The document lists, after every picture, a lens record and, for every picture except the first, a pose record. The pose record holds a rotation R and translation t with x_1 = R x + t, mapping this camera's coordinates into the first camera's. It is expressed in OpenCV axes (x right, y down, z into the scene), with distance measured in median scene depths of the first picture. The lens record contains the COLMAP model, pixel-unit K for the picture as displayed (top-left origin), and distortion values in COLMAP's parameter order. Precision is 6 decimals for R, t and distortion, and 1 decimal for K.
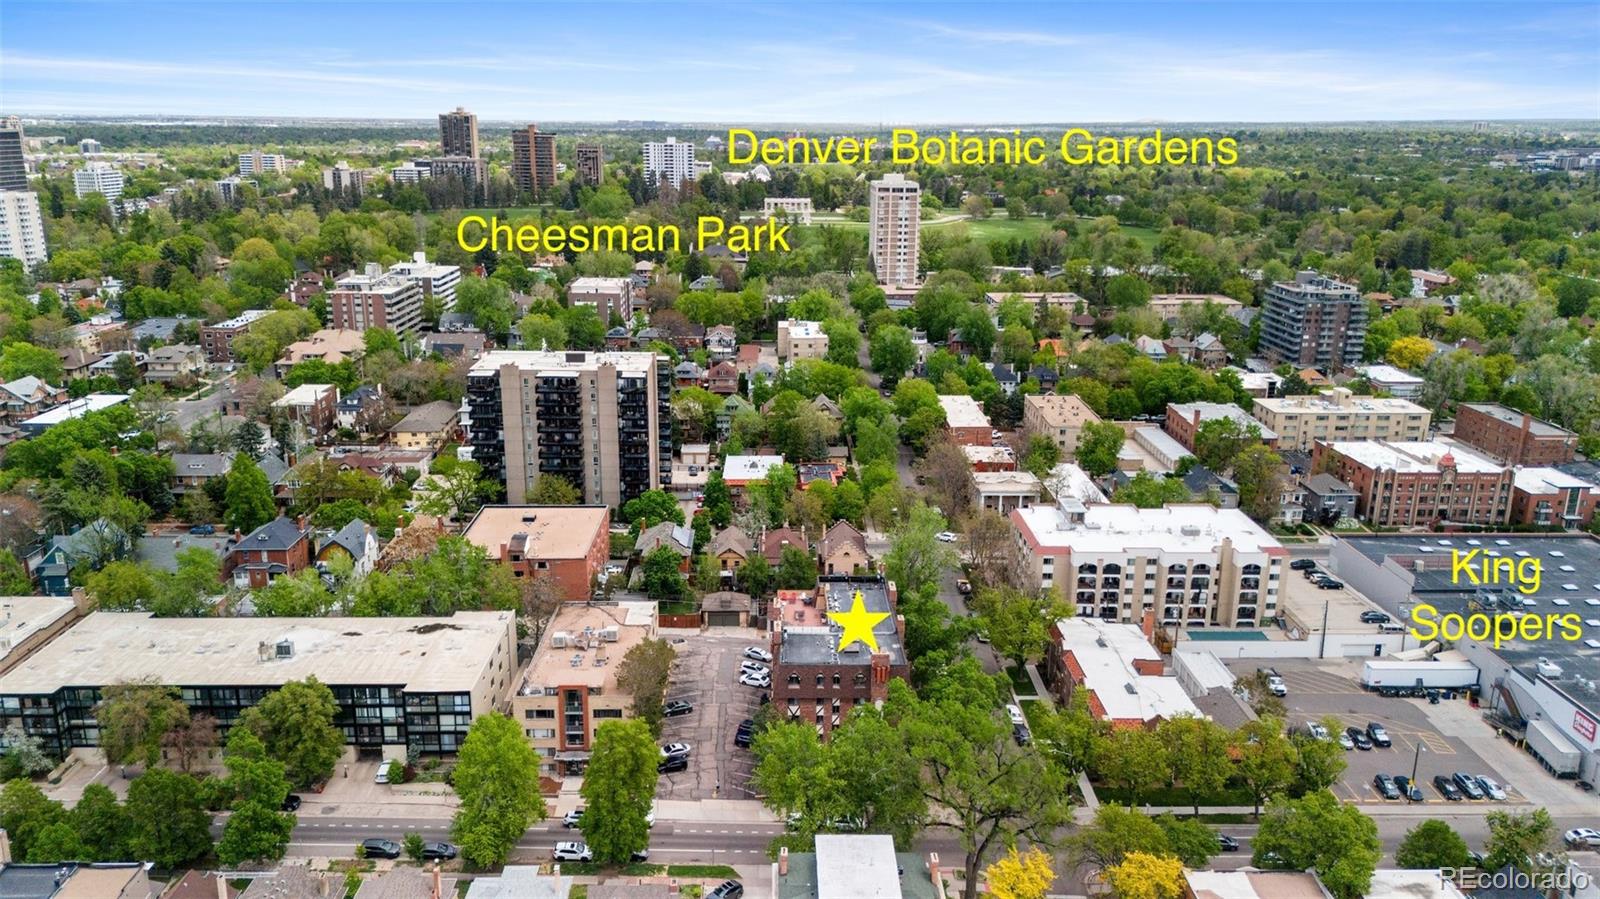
lens RADIAL K [[1171.0, 0, 798.3], [0, 1171.0, 445.7], [0, 0, 1]] dist [0.073456, -0.073637]
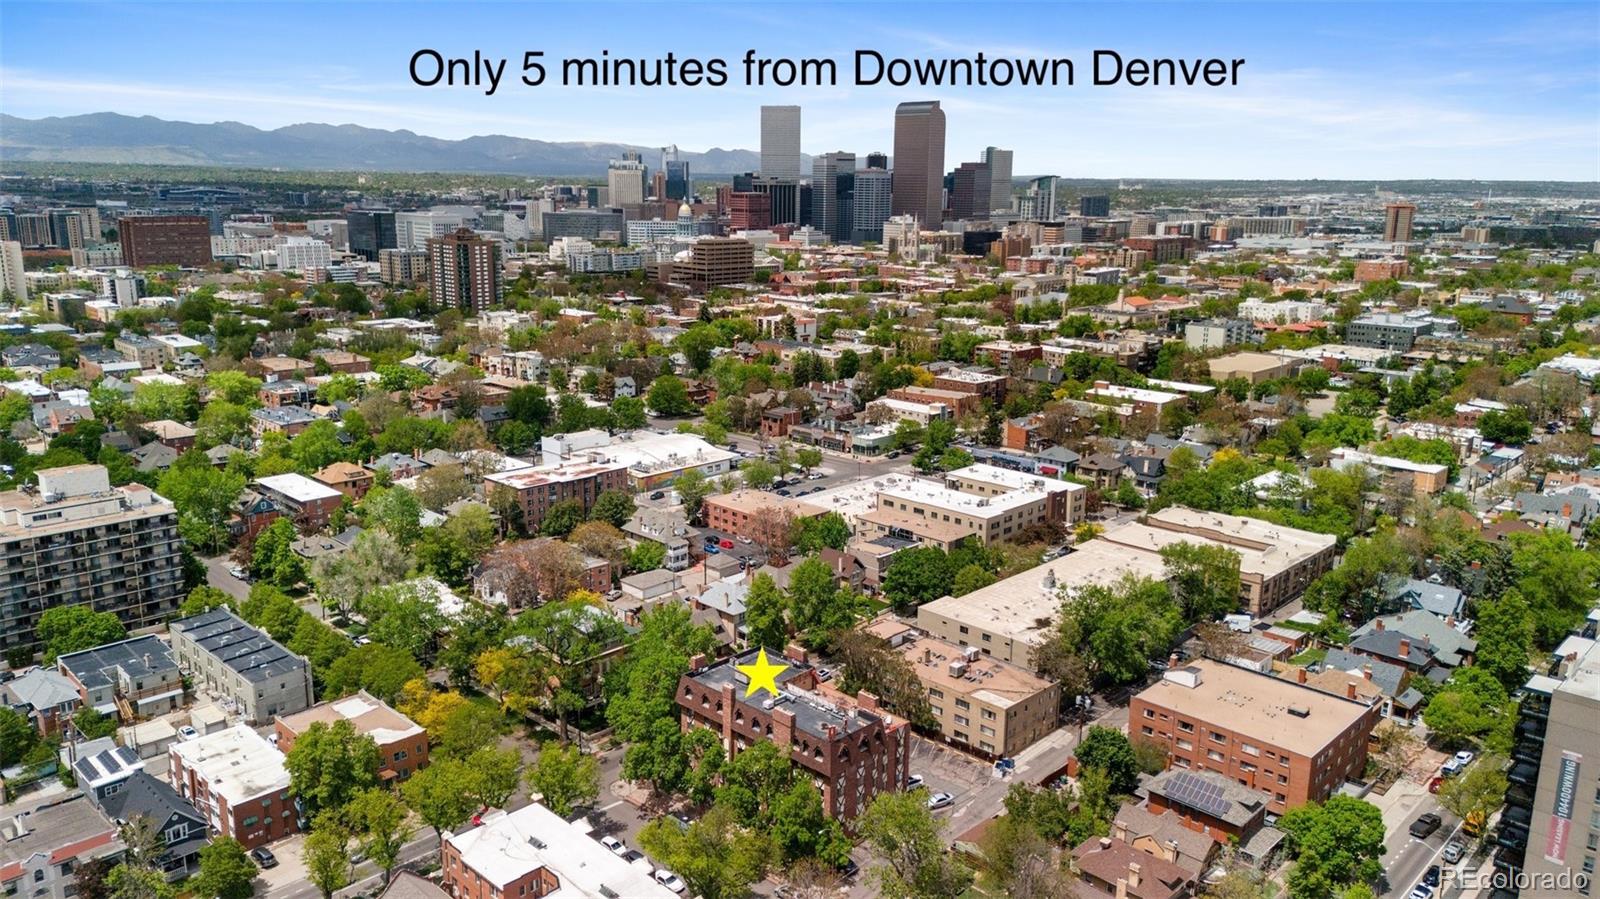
lens RADIAL K [[1171.0, 0, 800.8], [0, 1171.0, 449.3], [0, 0, 1]] dist [0.073456, -0.073637]
pose [[-0.712715, 0.144560, -0.686396, 0.579971], [-0.202261, 0.894619, 0.398430, -0.377098], [0.671661, 0.422798, -0.608370, 1.279796]]
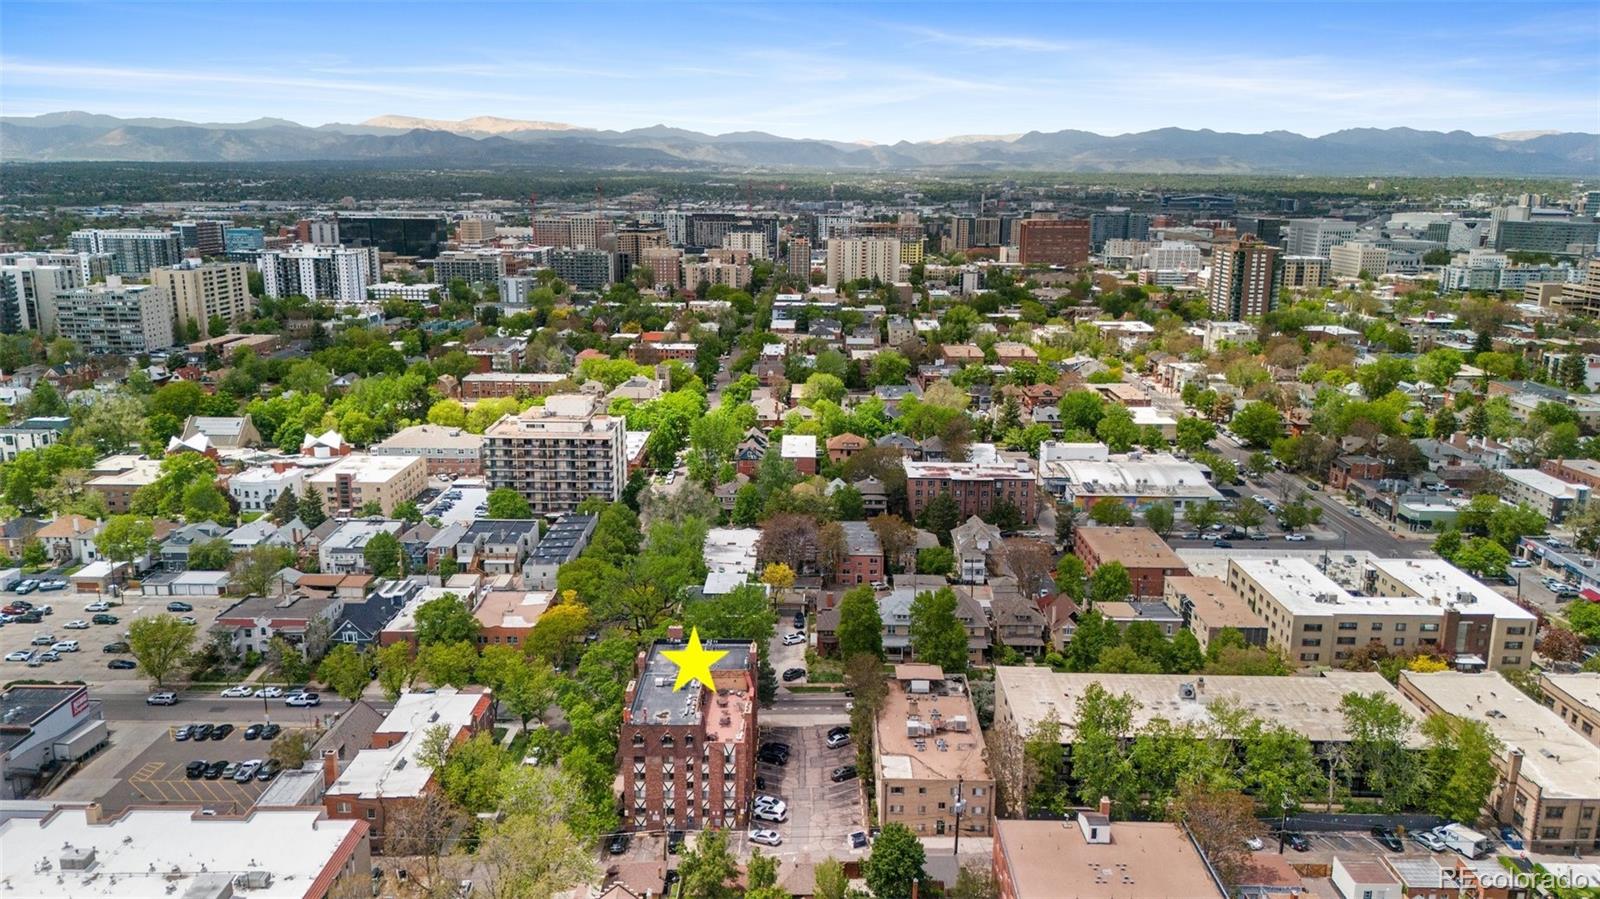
lens RADIAL K [[1171.0, 0, 800.6], [0, 1171.0, 445.2], [0, 0, 1]] dist [0.073456, -0.073637]
pose [[-0.999226, -0.019877, 0.033942, -0.082527], [-0.001304, 0.879184, 0.476480, -0.450778], [-0.039312, 0.476067, -0.878530, 1.515999]]
